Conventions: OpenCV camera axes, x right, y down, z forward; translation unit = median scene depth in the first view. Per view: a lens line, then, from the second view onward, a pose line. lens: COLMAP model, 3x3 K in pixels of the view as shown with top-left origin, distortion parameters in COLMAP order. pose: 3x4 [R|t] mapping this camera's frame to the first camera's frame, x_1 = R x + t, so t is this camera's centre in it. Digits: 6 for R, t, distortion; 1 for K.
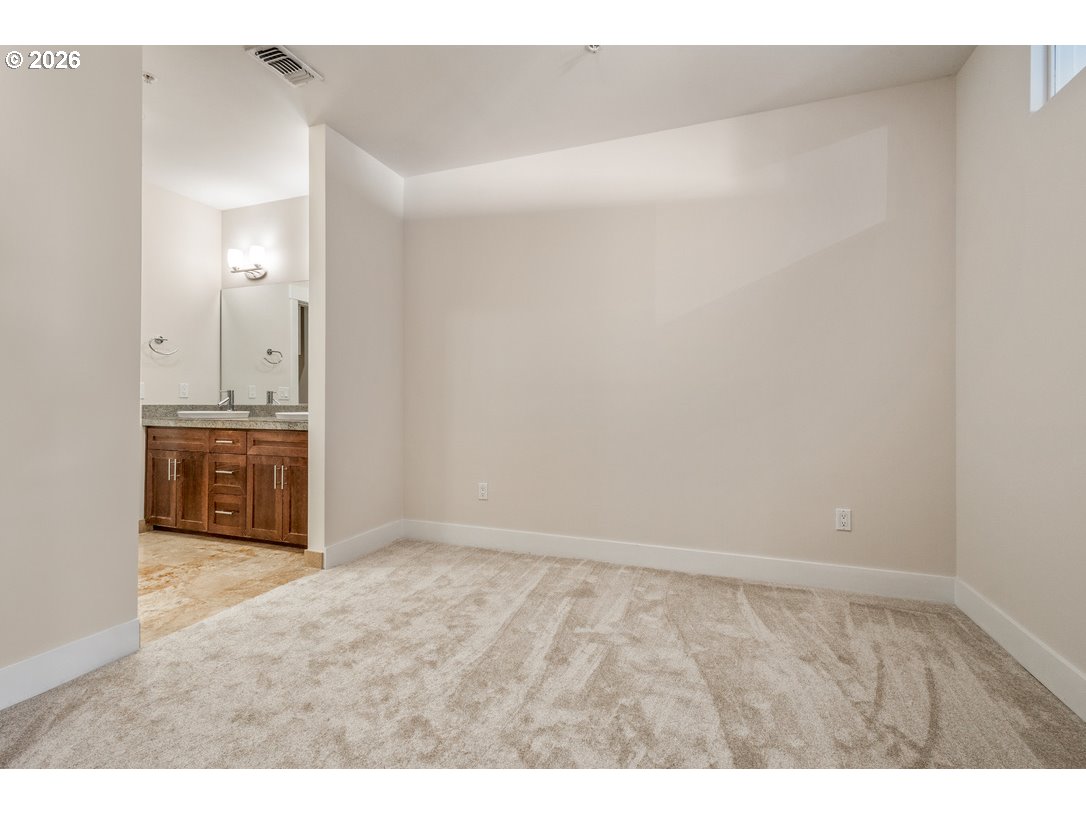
lens RADIAL K [[499.9, 0, 548.8], [0, 499.9, 400.7], [0, 0, 1]] dist [0.003703, 0.001309]
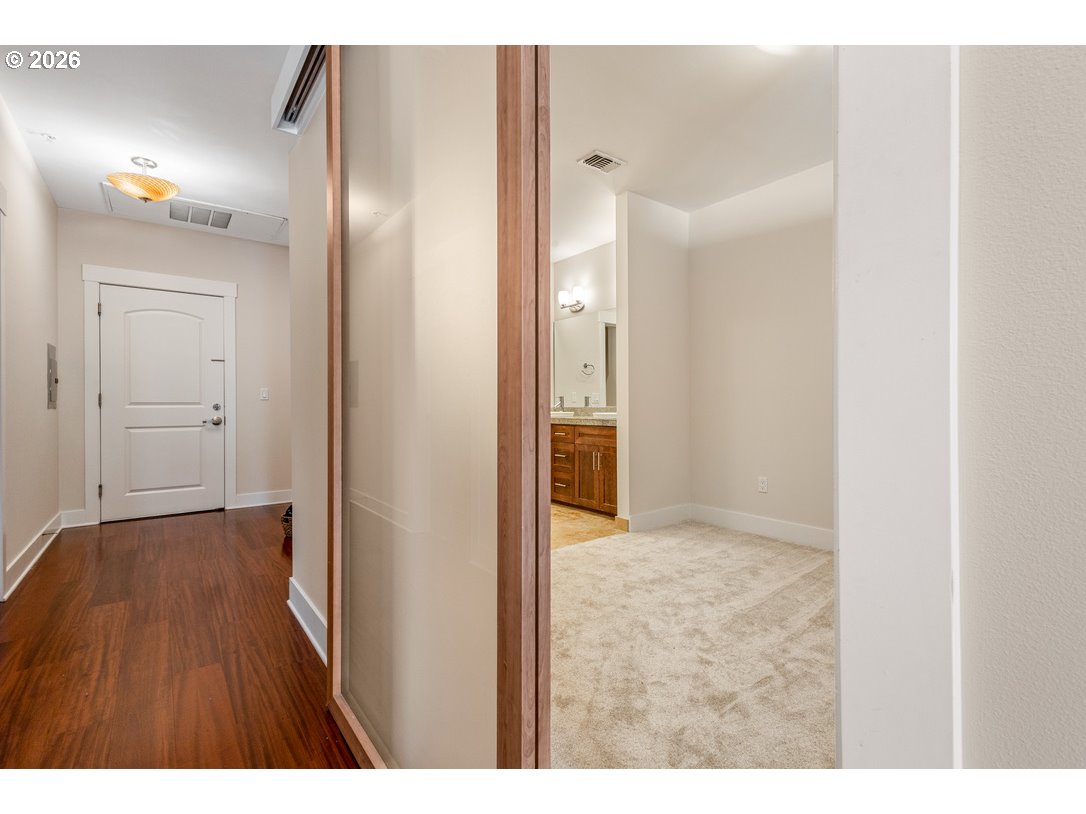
lens RADIAL K [[499.9, 0, 535.9], [0, 499.9, 407.4], [0, 0, 1]] dist [0.003703, 0.001309]
pose [[0.831192, -0.005375, -0.555959, 0.081505], [0.009817, 0.999939, 0.005011, 0.001879], [0.555898, -0.009623, 0.831195, -0.232727]]
